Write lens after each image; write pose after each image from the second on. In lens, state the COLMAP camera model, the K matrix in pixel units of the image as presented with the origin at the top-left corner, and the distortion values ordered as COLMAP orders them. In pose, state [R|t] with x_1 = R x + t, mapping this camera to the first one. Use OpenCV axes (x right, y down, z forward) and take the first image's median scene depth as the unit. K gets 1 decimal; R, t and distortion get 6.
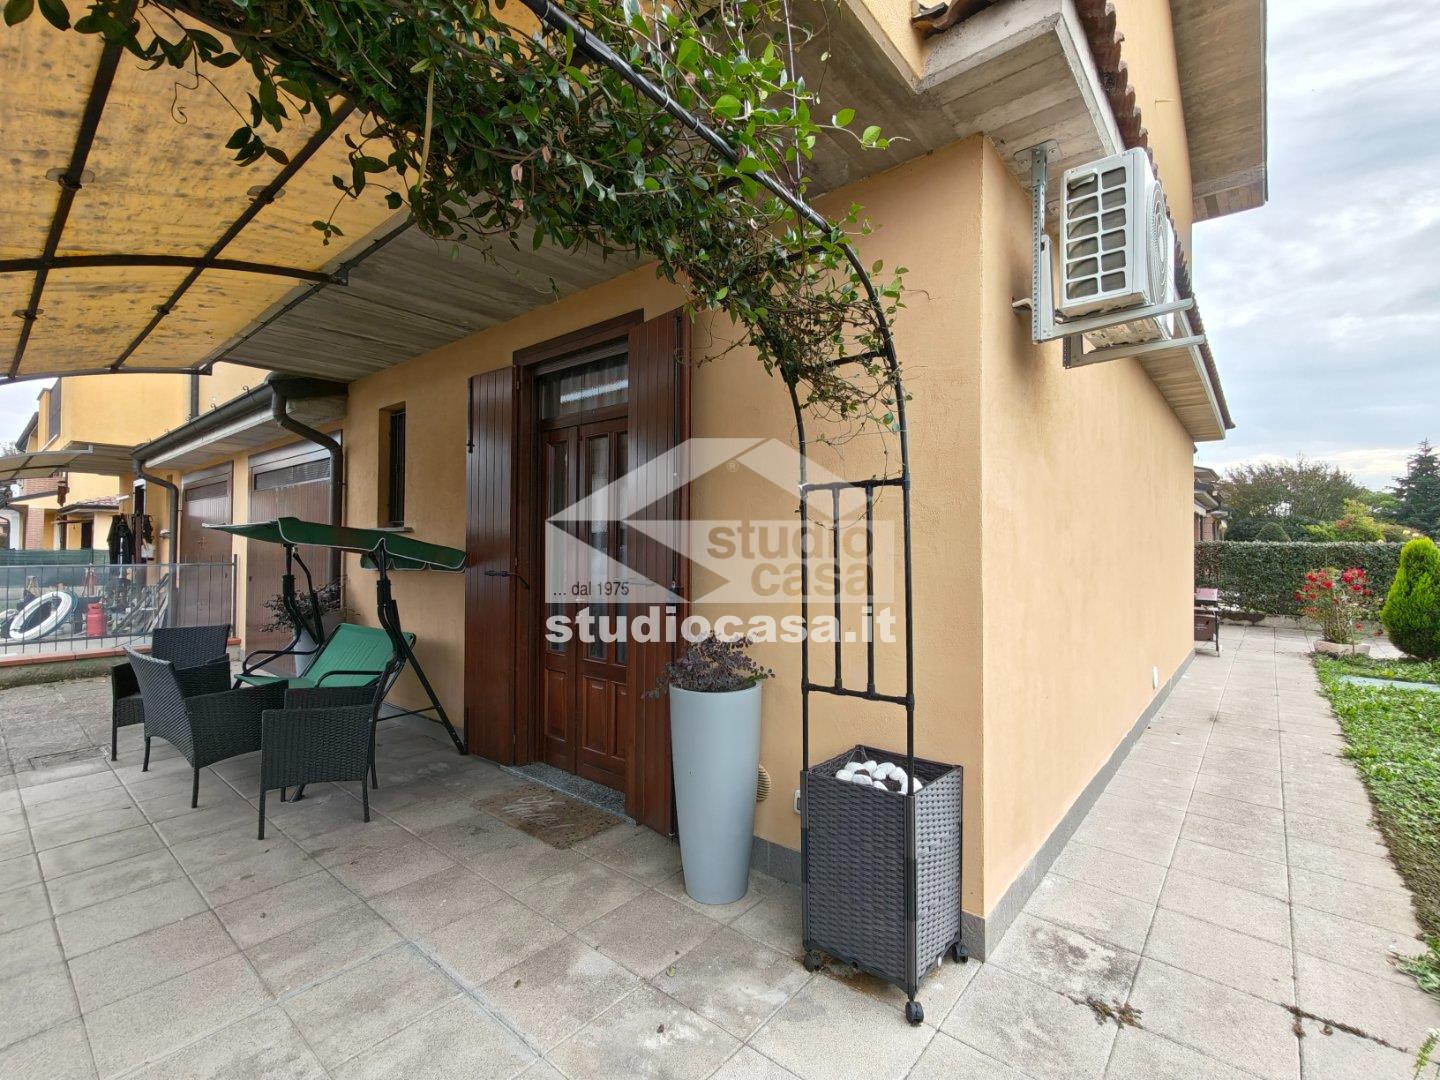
lens RADIAL K [[647.5, 0, 718.5], [0, 647.5, 538.4], [0, 0, 1]] dist [0.000931, 0.000624]
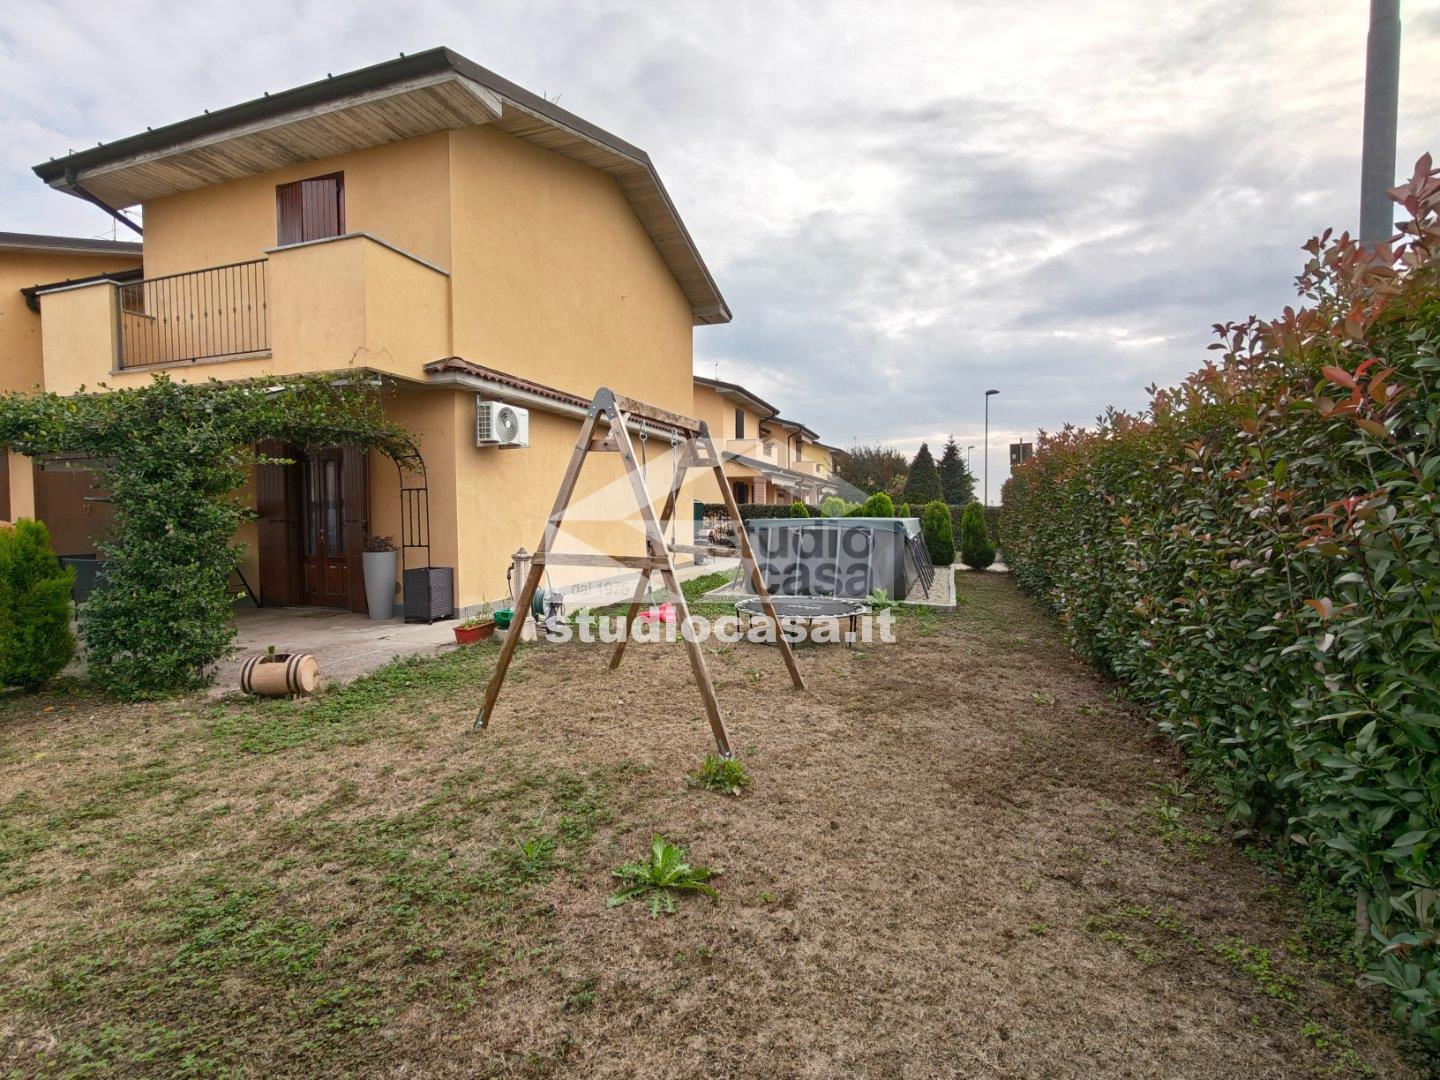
lens RADIAL K [[647.5, 0, 723.1], [0, 647.5, 541.6], [0, 0, 1]] dist [0.000931, 0.000624]
pose [[0.932848, -0.023527, 0.359501, 0.497969], [0.002393, 0.998248, 0.059118, -0.000910], [-0.360262, -0.054288, 0.931270, -2.960523]]
